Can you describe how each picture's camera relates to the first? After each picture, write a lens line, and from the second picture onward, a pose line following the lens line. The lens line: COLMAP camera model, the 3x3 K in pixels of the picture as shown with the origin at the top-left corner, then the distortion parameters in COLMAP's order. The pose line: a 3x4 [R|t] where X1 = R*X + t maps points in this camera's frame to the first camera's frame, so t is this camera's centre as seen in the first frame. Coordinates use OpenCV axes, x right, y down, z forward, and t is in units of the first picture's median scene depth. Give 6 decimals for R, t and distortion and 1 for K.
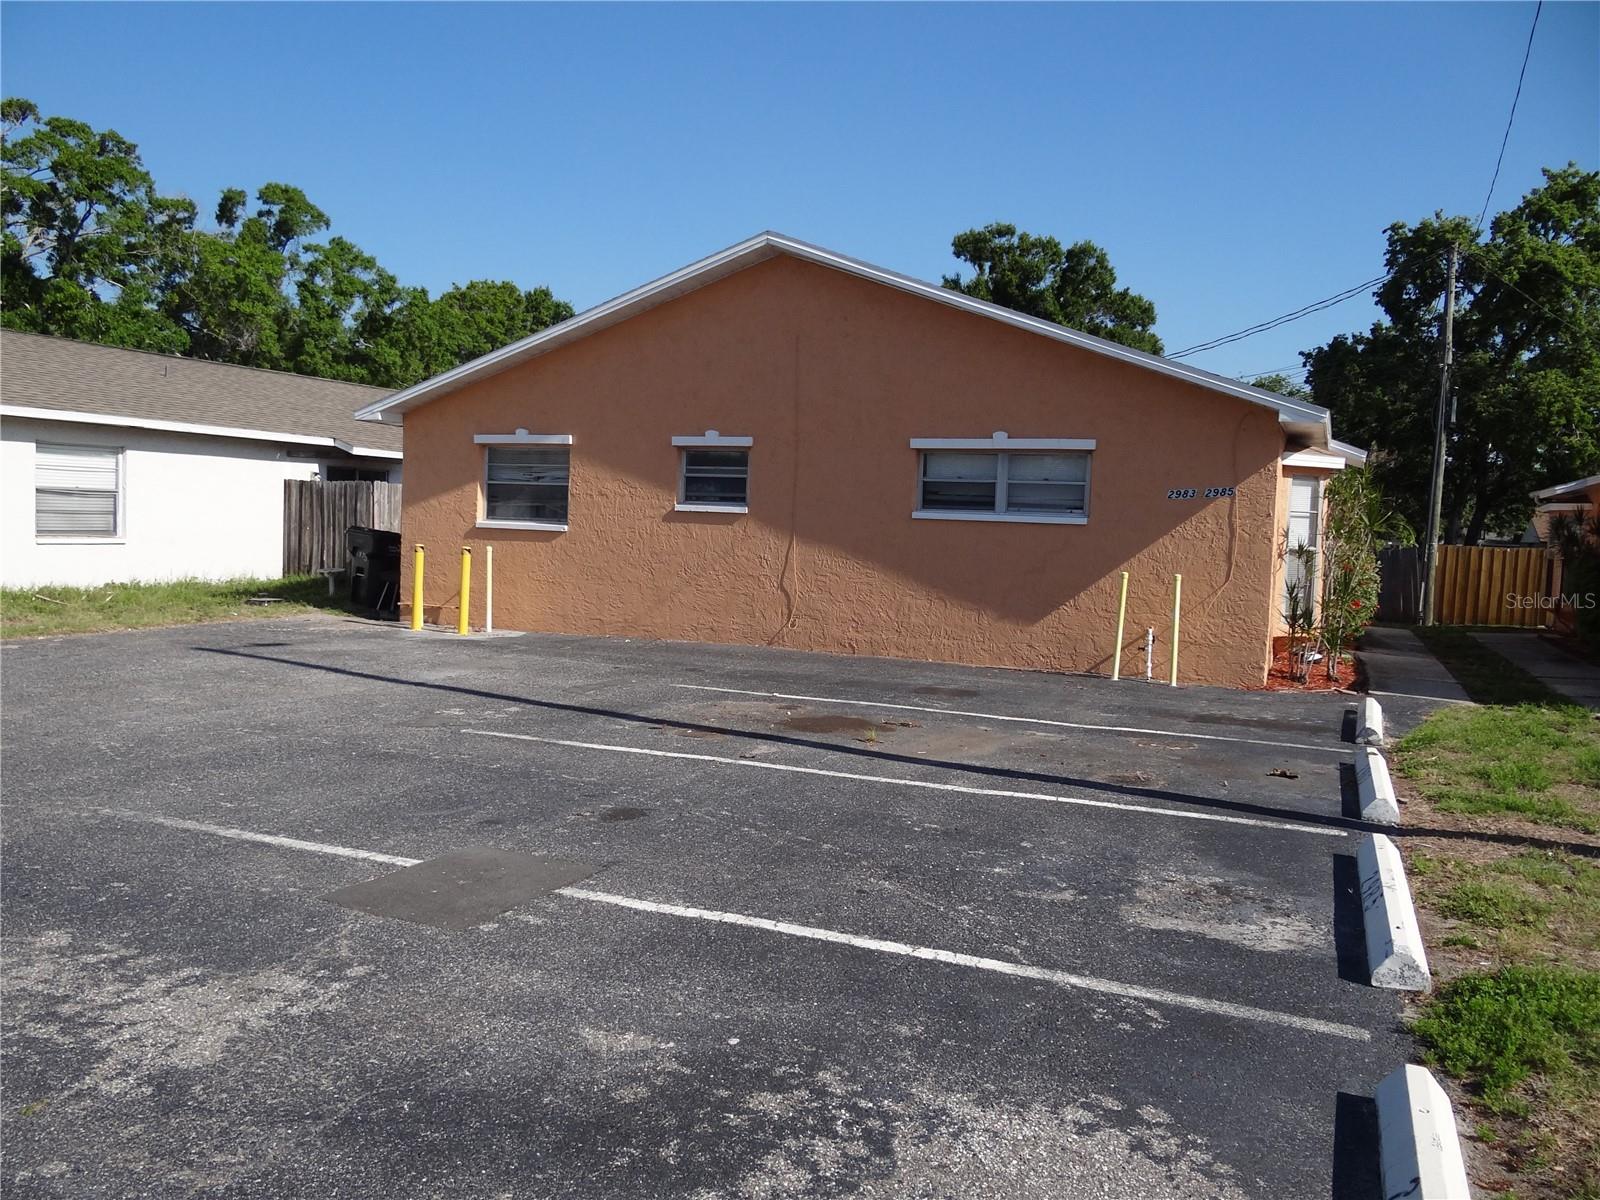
lens RADIAL K [[1245.2, 0, 800.0], [0, 1245.2, 600.0], [0, 0, 1]] dist [-0.000169, 0.012748]
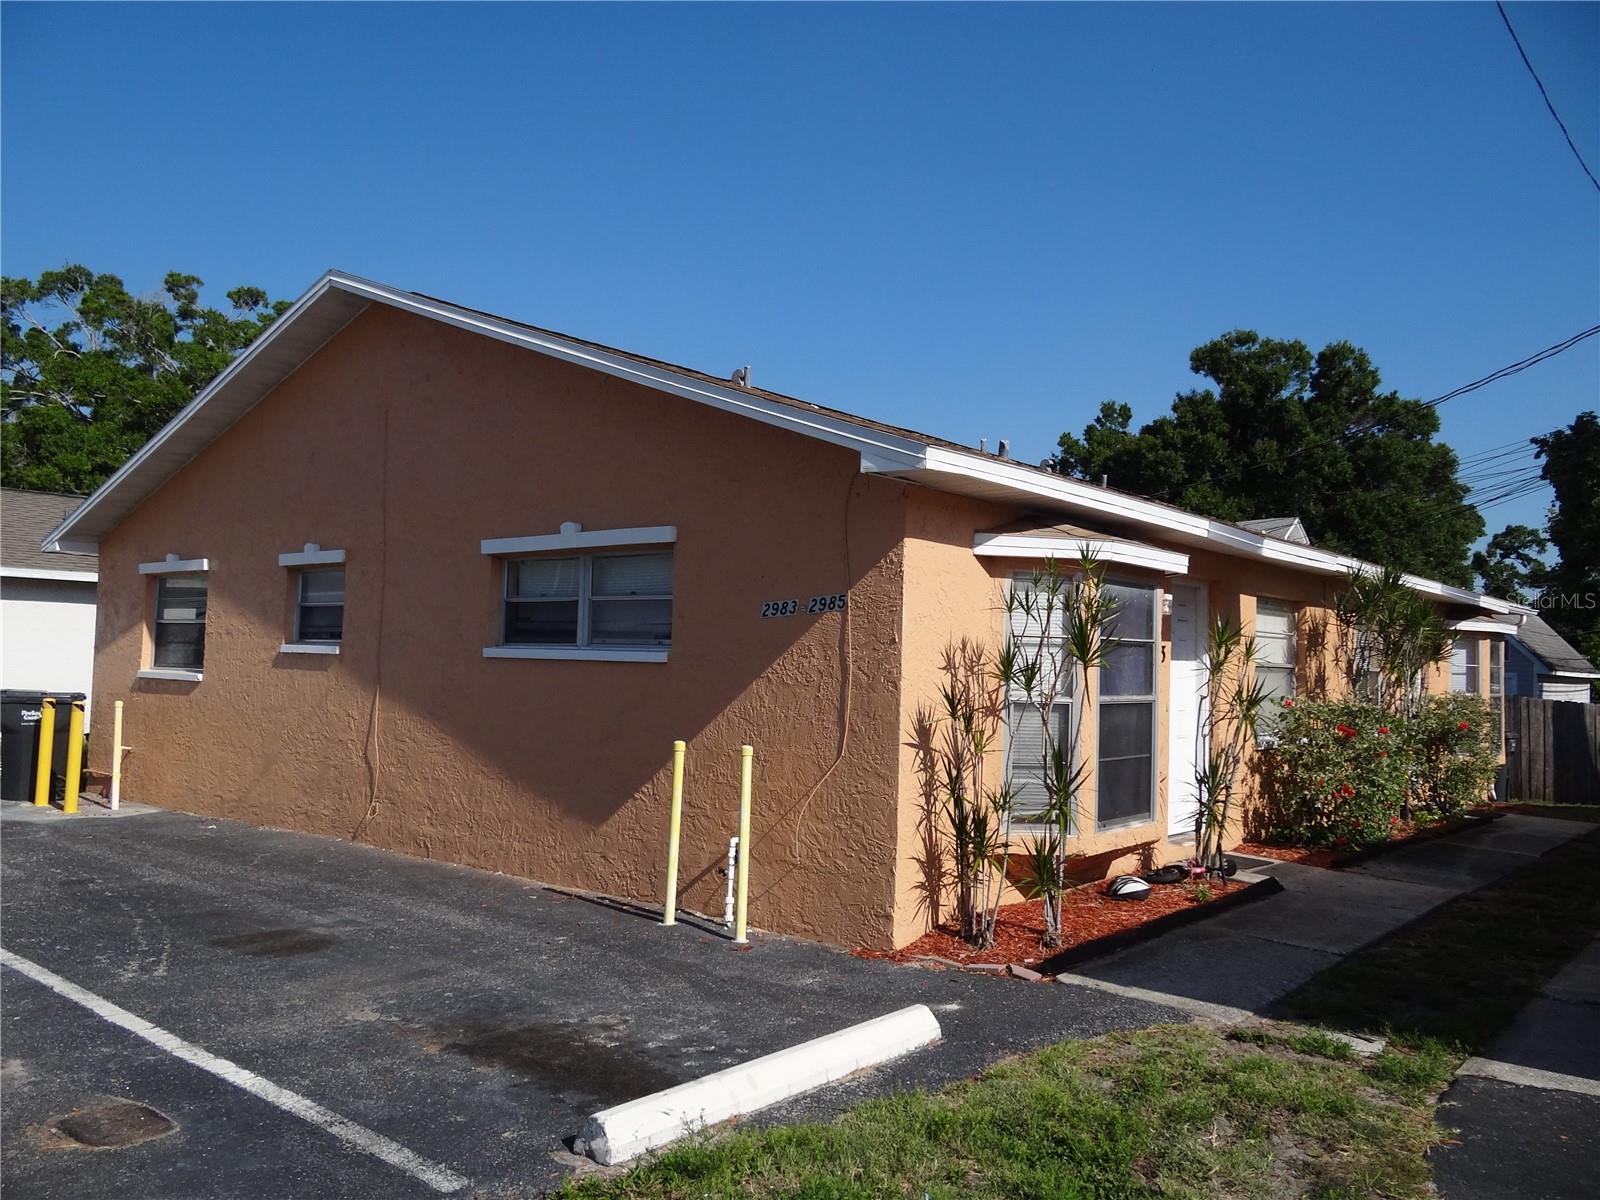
lens RADIAL K [[1256.1, 0, 800.0], [0, 1256.1, 600.0], [0, 0, 1]] dist [-0.010557, 0.001527]
pose [[0.958529, -0.025701, -0.283835, 0.420081], [-0.009789, 0.992369, -0.122917, -0.013659], [0.284828, 0.120598, 0.950962, 0.375591]]
